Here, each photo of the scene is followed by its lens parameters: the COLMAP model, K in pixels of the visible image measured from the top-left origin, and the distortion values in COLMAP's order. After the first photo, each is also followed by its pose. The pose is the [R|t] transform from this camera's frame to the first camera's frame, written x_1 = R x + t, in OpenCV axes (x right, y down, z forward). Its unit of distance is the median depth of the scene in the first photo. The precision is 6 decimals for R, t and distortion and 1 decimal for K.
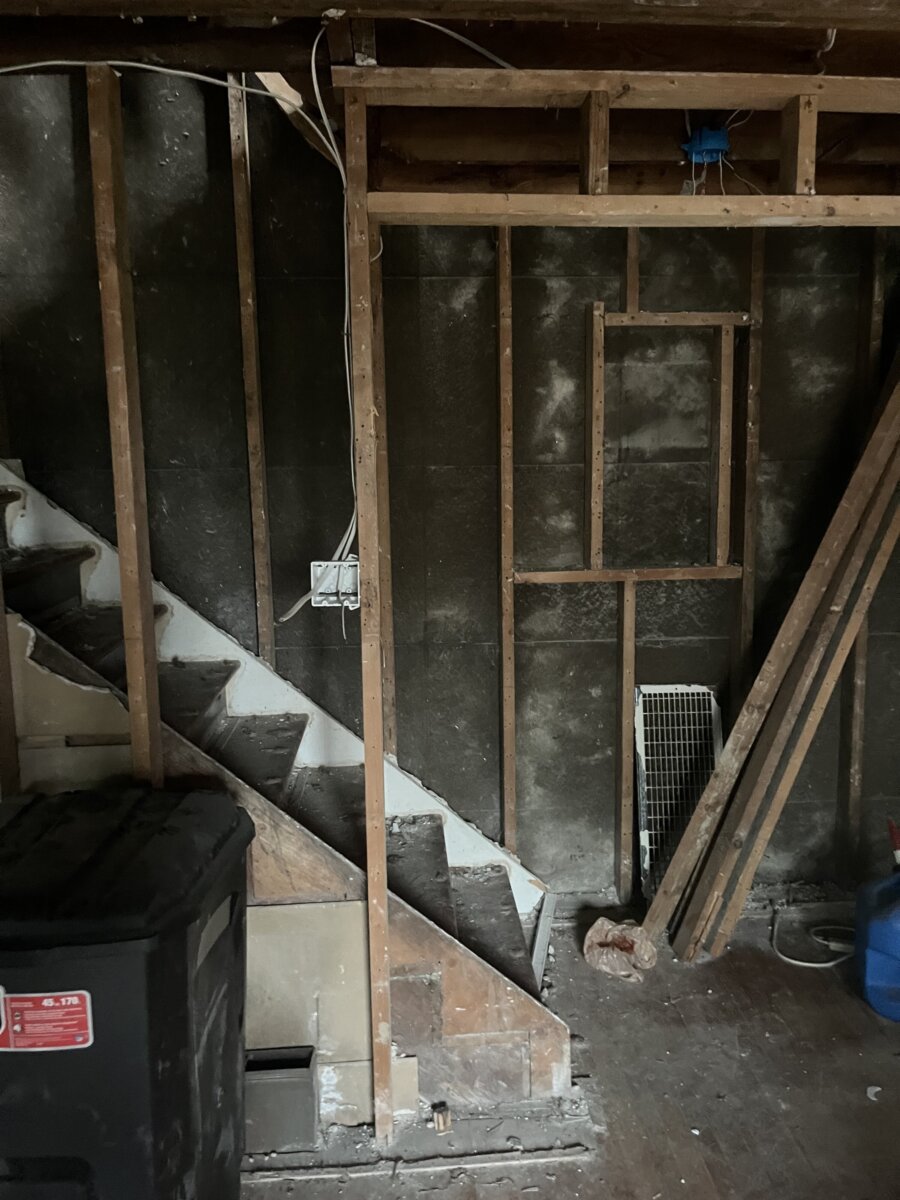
lens RADIAL K [[917.7, 0, 450.8], [0, 917.7, 589.8], [0, 0, 1]] dist [0.070362, -0.096533]
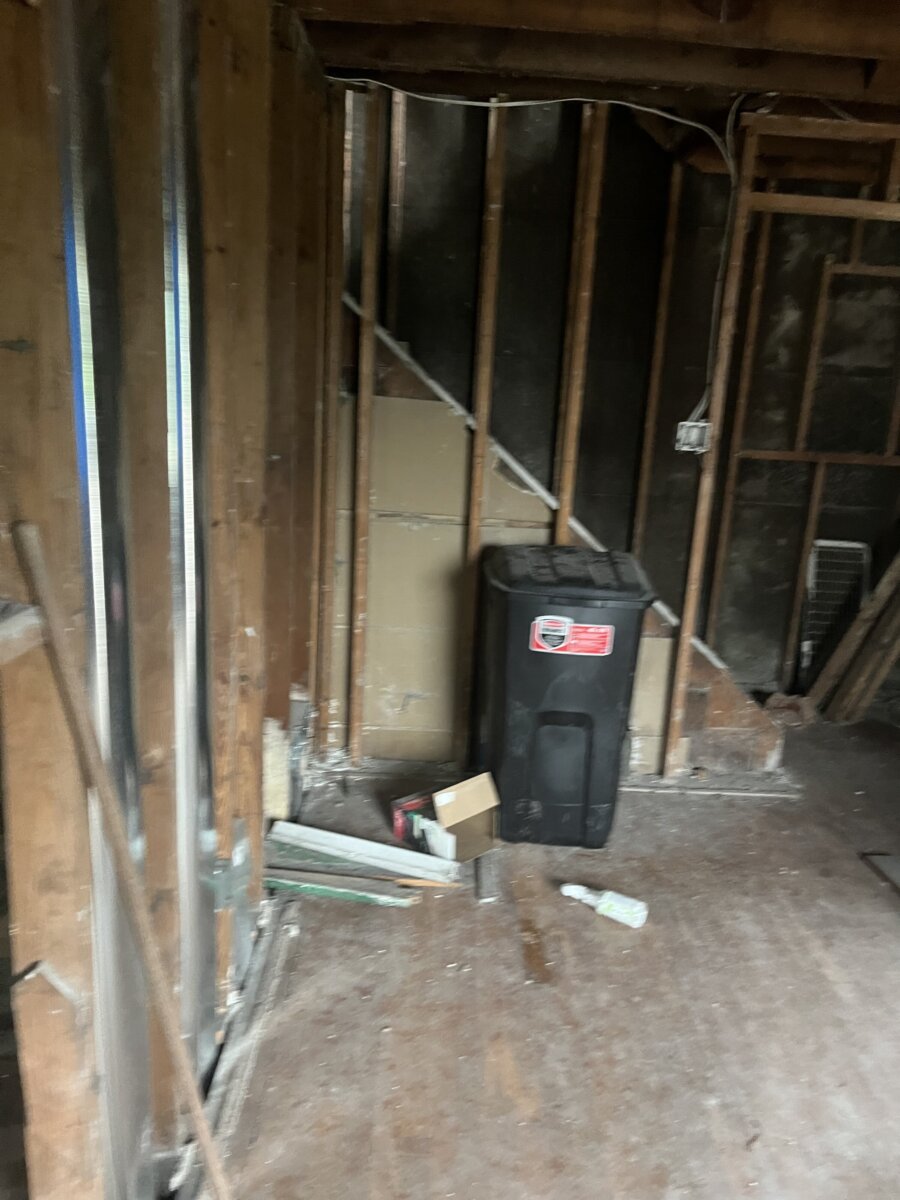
lens RADIAL K [[917.7, 0, 450.4], [0, 917.7, 605.0], [0, 0, 1]] dist [0.070362, -0.096533]
pose [[0.996568, 0.079444, -0.023270, -0.319239], [-0.076254, 0.990379, 0.115477, 0.086615], [0.032220, -0.113306, 0.993038, -0.439836]]
